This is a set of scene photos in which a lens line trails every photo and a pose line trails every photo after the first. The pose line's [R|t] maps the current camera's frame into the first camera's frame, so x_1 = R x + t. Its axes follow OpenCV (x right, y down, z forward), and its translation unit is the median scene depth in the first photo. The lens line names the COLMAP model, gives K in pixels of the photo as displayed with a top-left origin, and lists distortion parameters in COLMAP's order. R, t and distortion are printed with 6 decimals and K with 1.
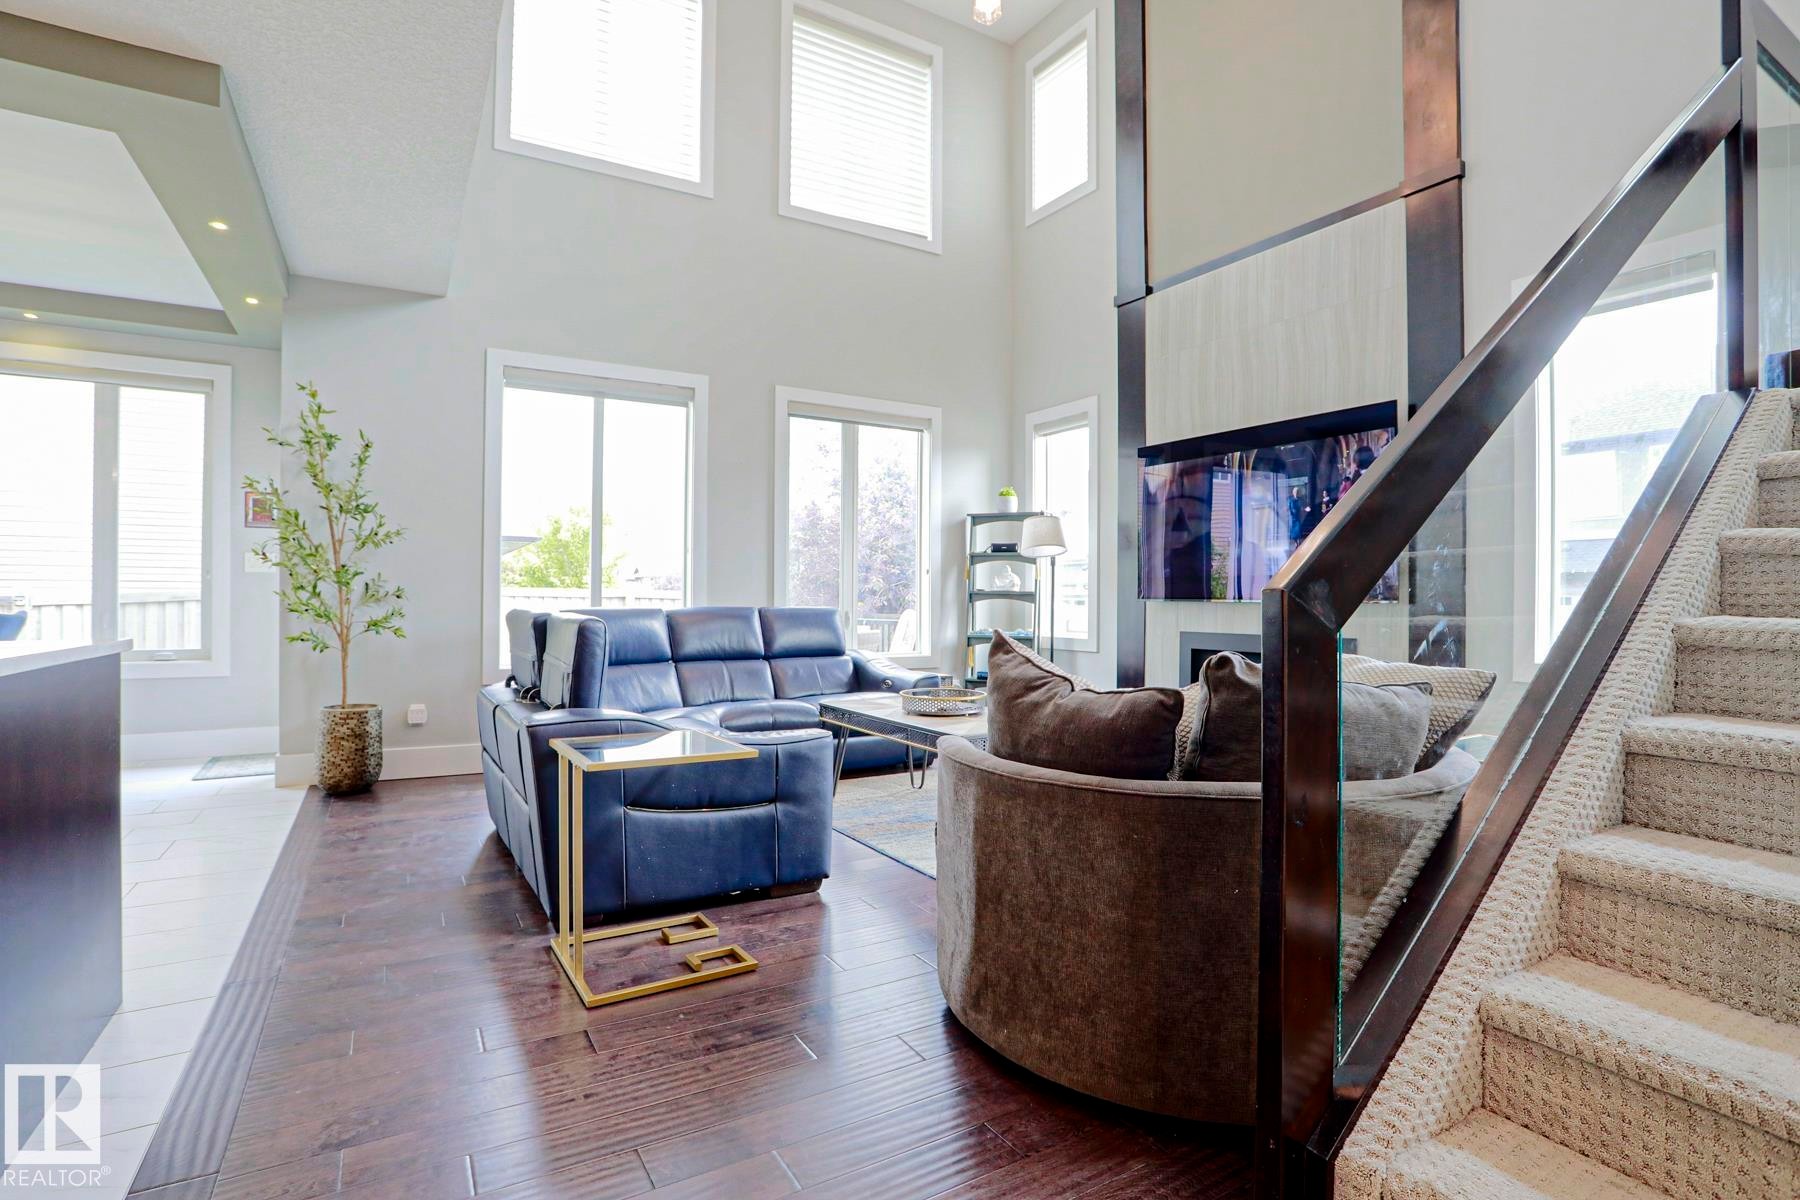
lens RADIAL K [[865.7, 0, 900.0], [0, 865.7, 600.0], [0, 0, 1]] dist [-0.080864, 0.035866]
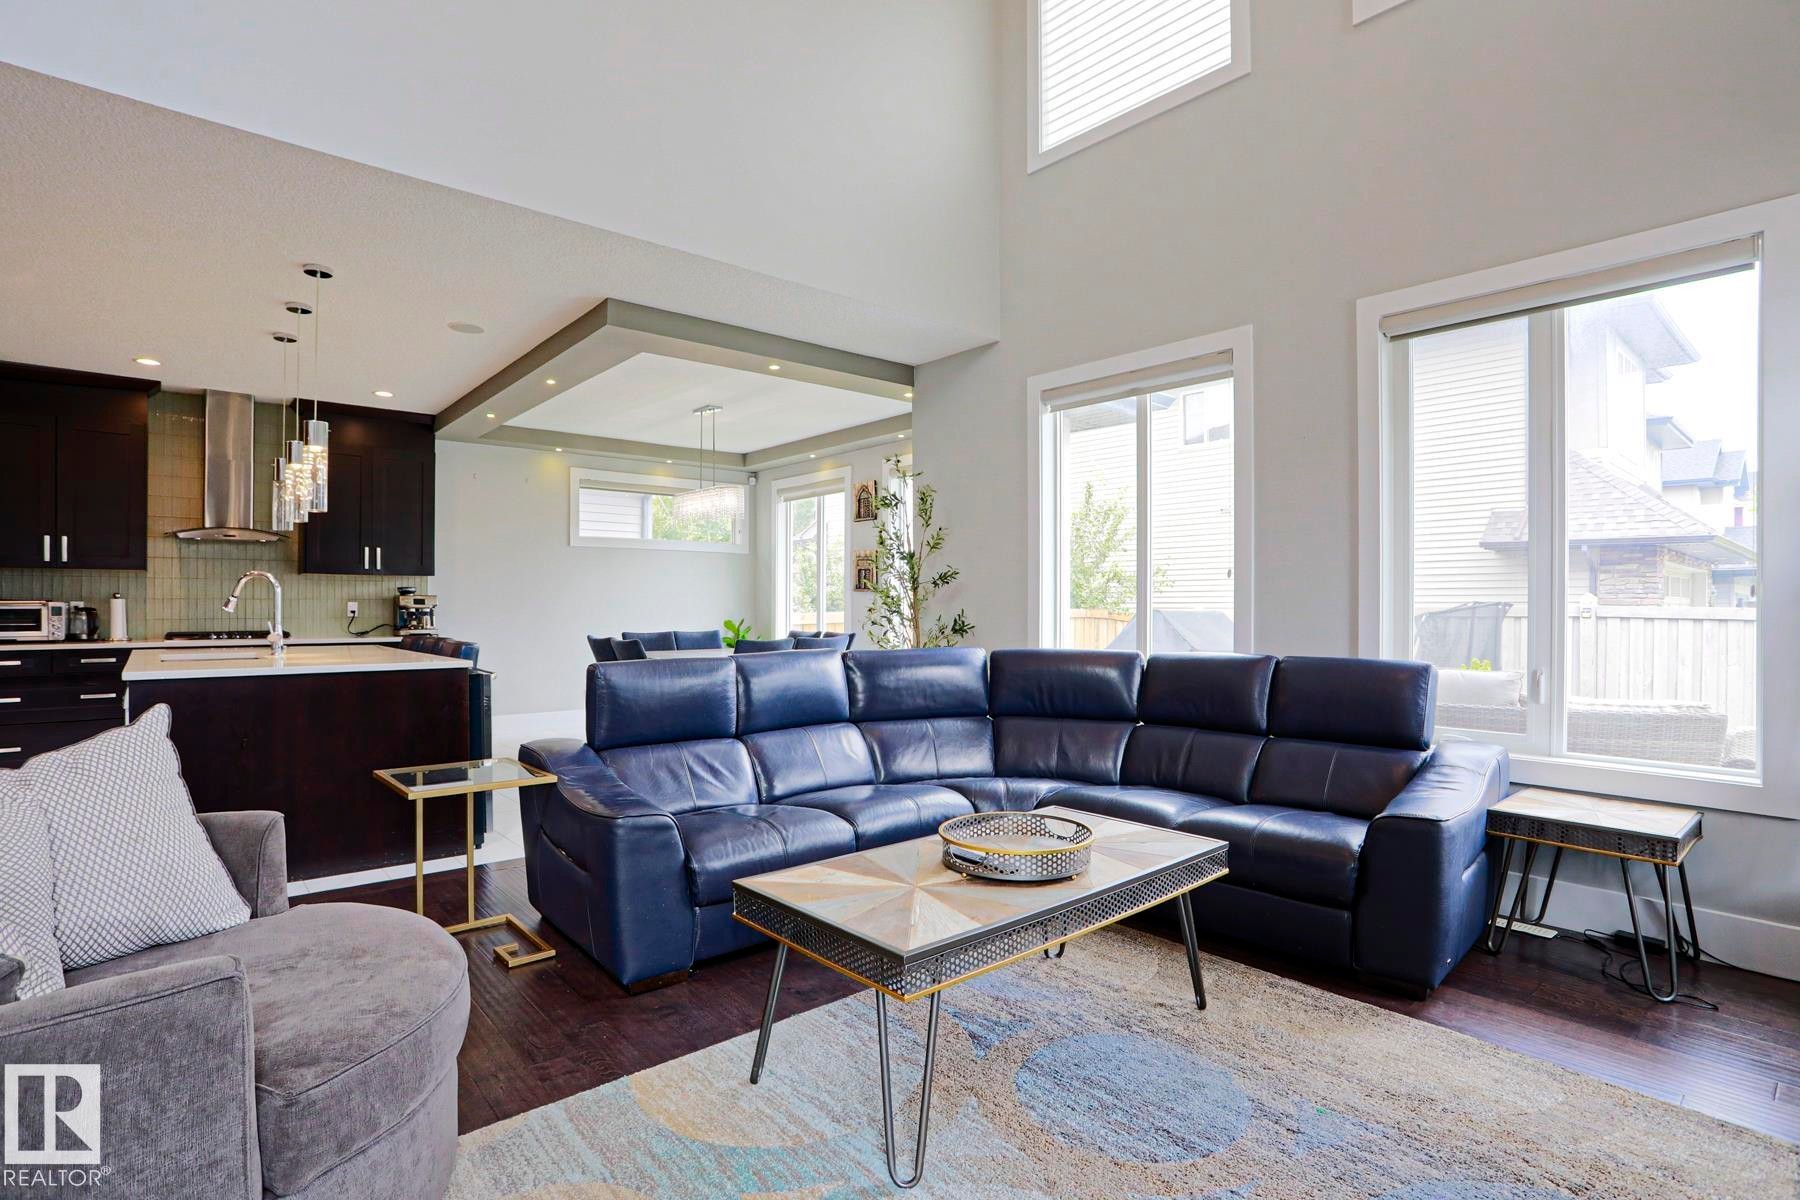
lens RADIAL K [[884.8, 0, 896.4], [0, 884.8, 602.0], [0, 0, 1]] dist [-0.082242, 0.038780]
pose [[0.177014, -0.008711, -0.984170, 0.385909], [-0.003619, 0.999948, -0.009501, -0.022805], [0.984202, 0.005244, 0.176973, 0.534377]]
